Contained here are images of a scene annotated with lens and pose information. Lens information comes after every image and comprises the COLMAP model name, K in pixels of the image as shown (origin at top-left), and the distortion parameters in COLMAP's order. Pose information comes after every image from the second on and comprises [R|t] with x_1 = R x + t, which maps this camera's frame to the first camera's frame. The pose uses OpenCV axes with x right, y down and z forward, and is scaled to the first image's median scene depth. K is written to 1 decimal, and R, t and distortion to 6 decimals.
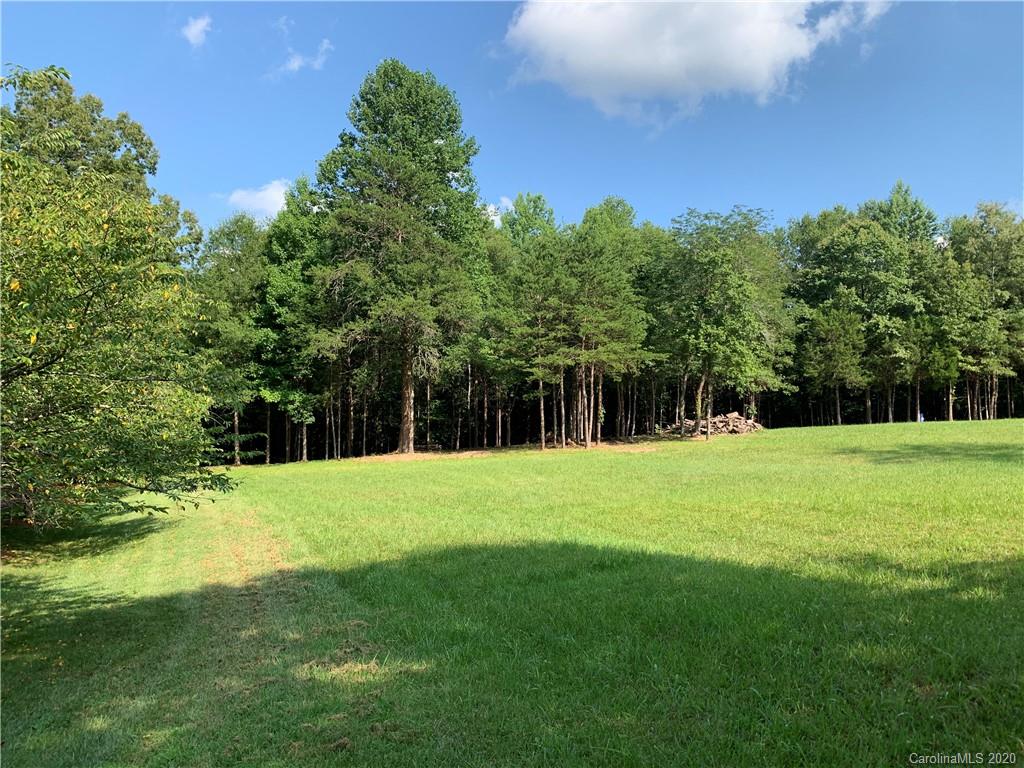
lens RADIAL K [[778.5, 0, 509.9], [0, 778.5, 387.4], [0, 0, 1]] dist [0.020797, -0.030445]
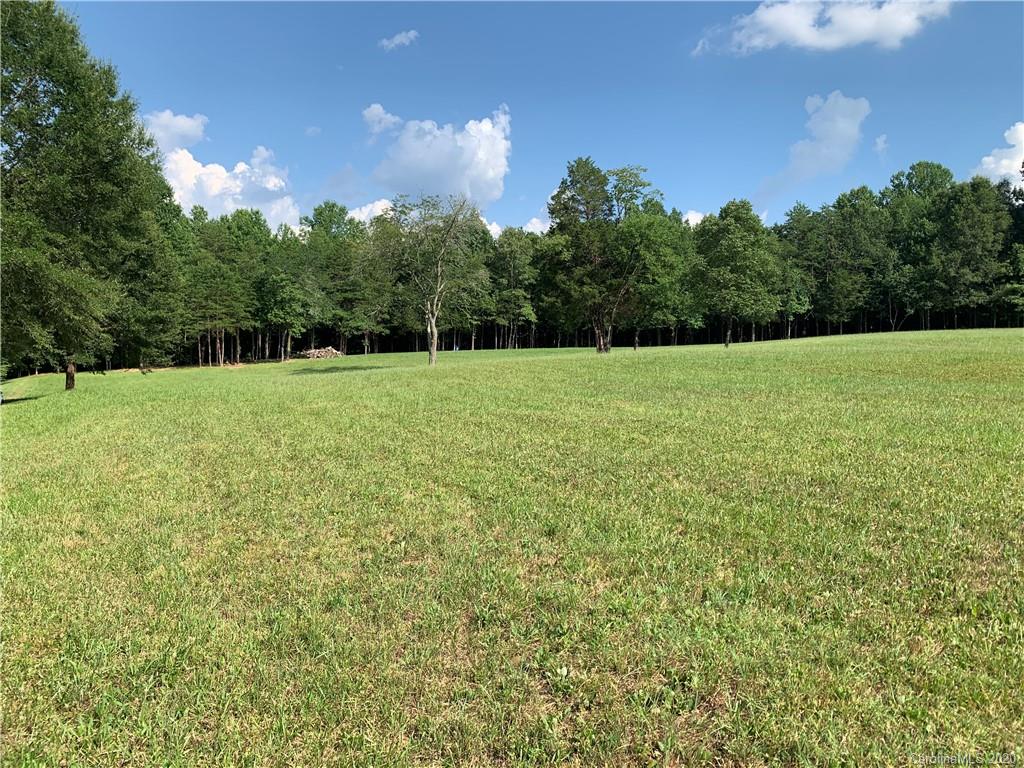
lens RADIAL K [[778.5, 0, 515.1], [0, 778.5, 393.5], [0, 0, 1]] dist [0.020797, -0.030445]
pose [[0.996053, 0.001013, 0.088758, 0.502266], [-0.012328, 0.991823, 0.127025, -0.090772], [-0.087904, -0.127618, 0.987920, -0.842466]]
